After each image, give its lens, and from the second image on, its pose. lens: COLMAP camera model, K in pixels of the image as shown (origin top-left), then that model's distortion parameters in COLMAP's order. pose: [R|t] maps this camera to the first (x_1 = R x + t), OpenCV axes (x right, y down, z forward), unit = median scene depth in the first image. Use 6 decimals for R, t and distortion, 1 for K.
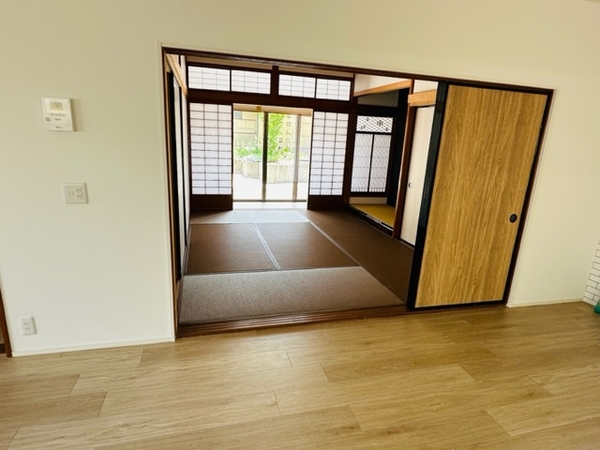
lens RADIAL K [[349.6, 0, 300.0], [0, 349.6, 225.0], [0, 0, 1]] dist [0.002169, 0.000364]
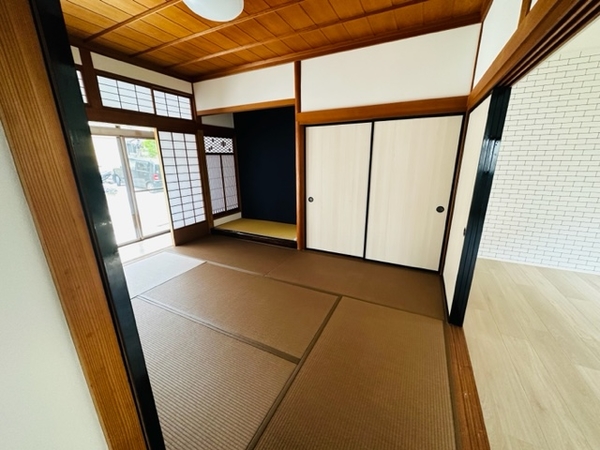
lens RADIAL K [[238.9, 0, 300.0], [0, 238.9, 225.0], [0, 0, 1]] dist [0.000373, 0.000009]
pose [[0.670172, -0.259535, 0.695350, -0.178885], [0.233957, 0.962977, 0.133940, -0.106779], [-0.704368, 0.072919, 0.706080, 0.375199]]
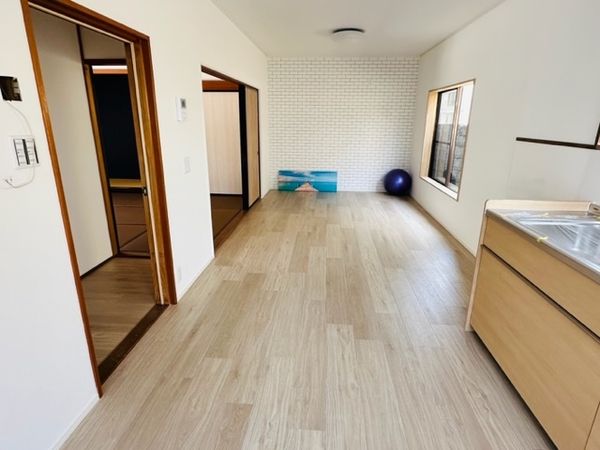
lens RADIAL K [[349.6, 0, 300.0], [0, 349.6, 225.0], [0, 0, 1]] dist [0.002169, 0.000364]
pose [[0.332922, -0.323308, 0.885796, -0.573184], [0.254057, 0.935401, 0.245927, -0.029932], [-0.908085, 0.143168, 0.393555, 0.017388]]
